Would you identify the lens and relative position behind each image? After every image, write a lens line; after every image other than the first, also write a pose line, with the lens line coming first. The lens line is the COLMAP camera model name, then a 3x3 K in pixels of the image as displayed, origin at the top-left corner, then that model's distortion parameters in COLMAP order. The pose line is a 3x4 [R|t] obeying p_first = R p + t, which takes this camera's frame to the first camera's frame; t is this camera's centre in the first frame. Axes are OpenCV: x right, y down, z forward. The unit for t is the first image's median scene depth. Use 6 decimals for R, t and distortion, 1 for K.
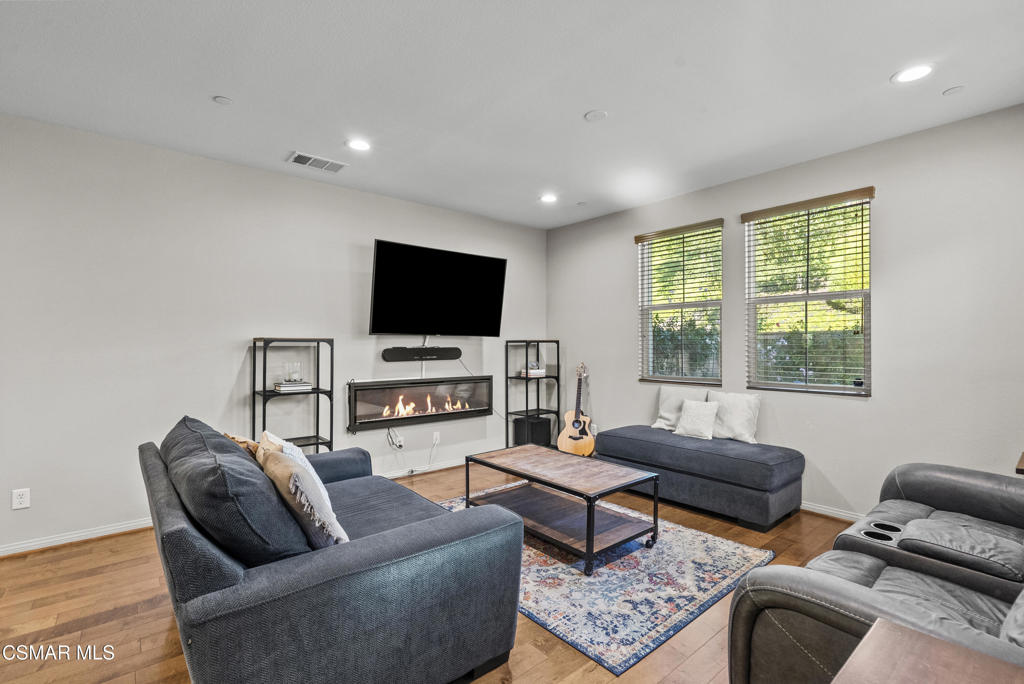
lens RADIAL K [[466.3, 0, 507.9], [0, 466.3, 345.0], [0, 0, 1]] dist [0.003887, -0.000422]
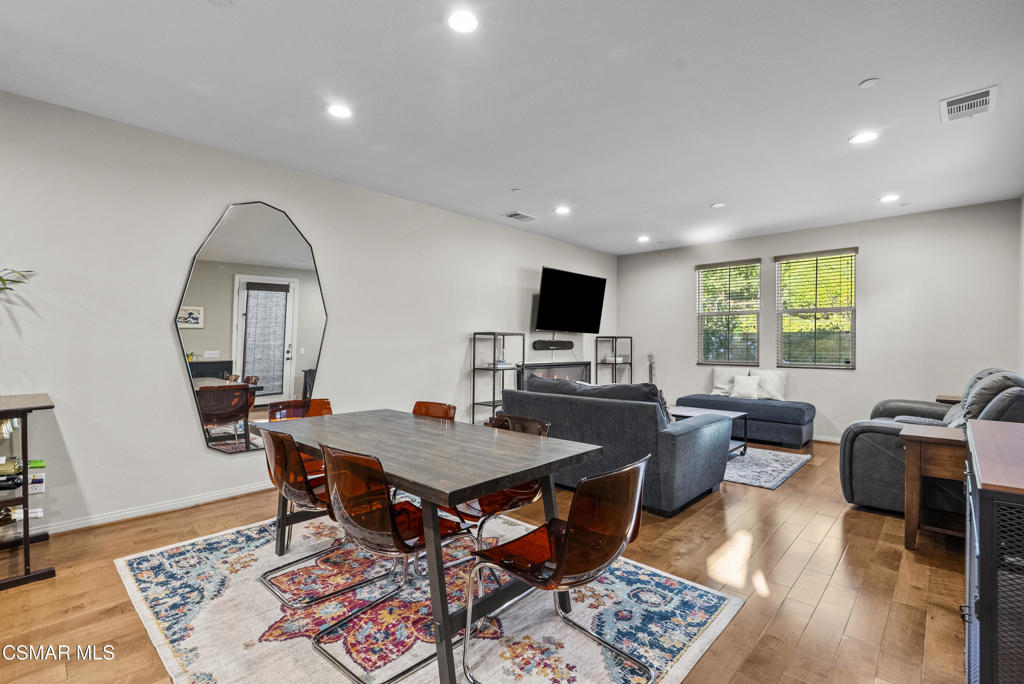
lens RADIAL K [[466.3, 0, 508.0], [0, 466.3, 344.8], [0, 0, 1]] dist [0.003887, -0.000422]
pose [[0.993330, 0.005807, 0.115162, -0.539847], [-0.005547, 0.999981, -0.002580, 0.025607], [-0.115175, 0.001924, 0.993343, -0.434673]]
